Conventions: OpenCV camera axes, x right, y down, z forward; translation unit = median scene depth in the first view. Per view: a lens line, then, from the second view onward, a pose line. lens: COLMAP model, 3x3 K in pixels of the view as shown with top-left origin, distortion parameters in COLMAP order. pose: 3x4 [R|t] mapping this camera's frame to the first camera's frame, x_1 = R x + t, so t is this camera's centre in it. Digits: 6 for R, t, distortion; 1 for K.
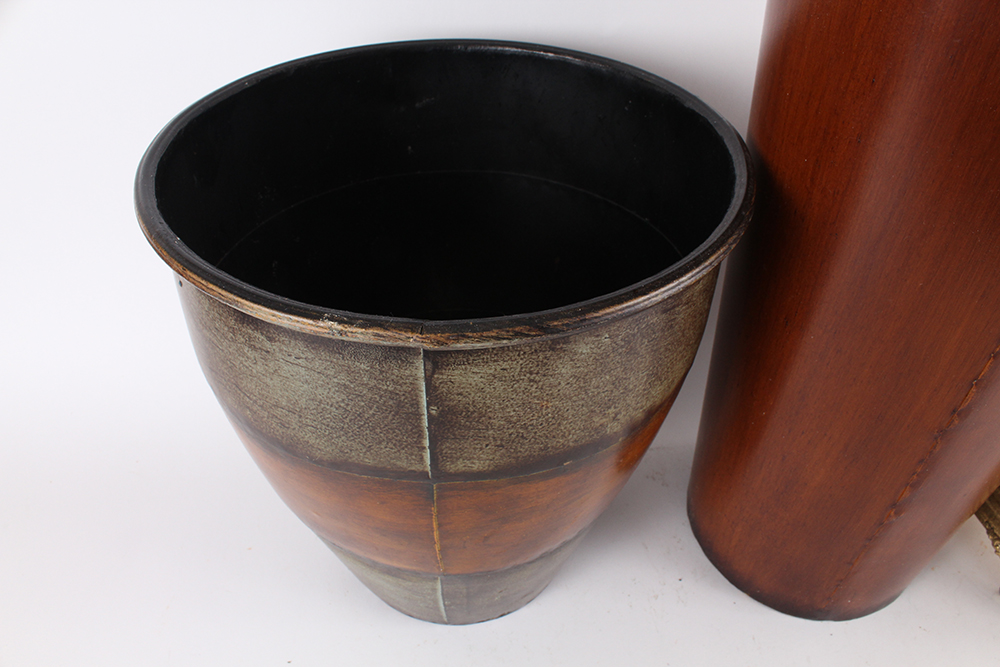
lens RADIAL K [[795.8, 0, 497.9], [0, 795.8, 336.2], [0, 0, 1]] dist [-0.106174, 0.000466]
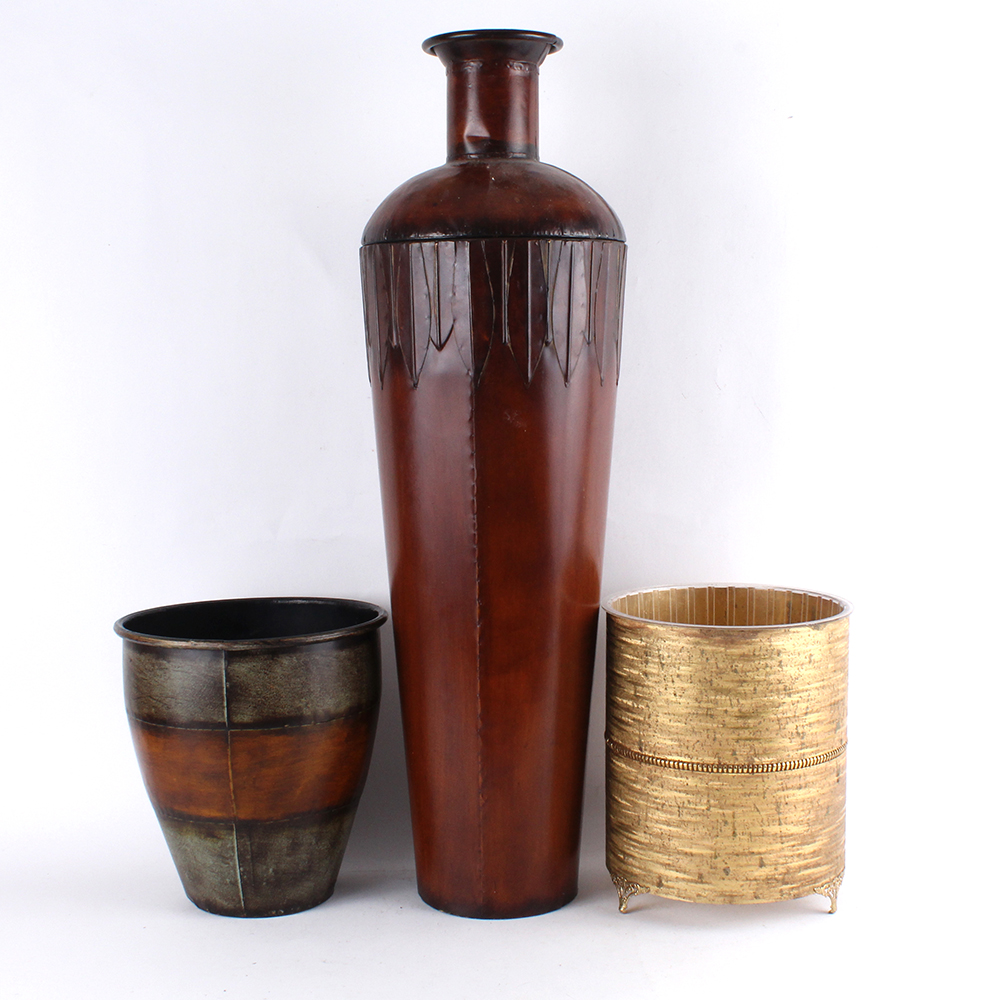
lens RADIAL K [[1531.8, 0, 499.8], [0, 1531.8, 491.2], [0, 0, 1]] dist [-0.111260, 0.000000]
pose [[0.999360, -0.029096, -0.020821, 0.888403], [0.012281, 0.825547, -0.564200, 2.282547], [0.033605, 0.563583, 0.825376, -3.291792]]
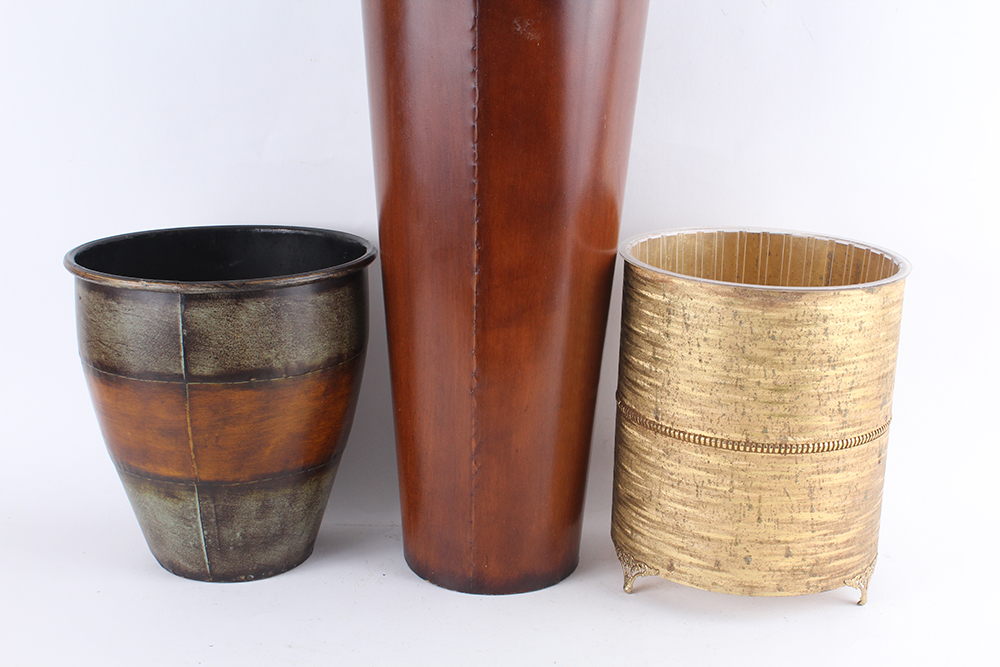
lens RADIAL K [[1334.3, 0, 493.2], [0, 1334.3, 330.6], [0, 0, 1]] dist [-0.057937, 0.000000]
pose [[0.998937, 0.010183, -0.044956, 0.919950], [-0.028122, 0.907398, -0.419331, 1.571915], [0.036523, 0.420150, 0.906719, -2.294060]]
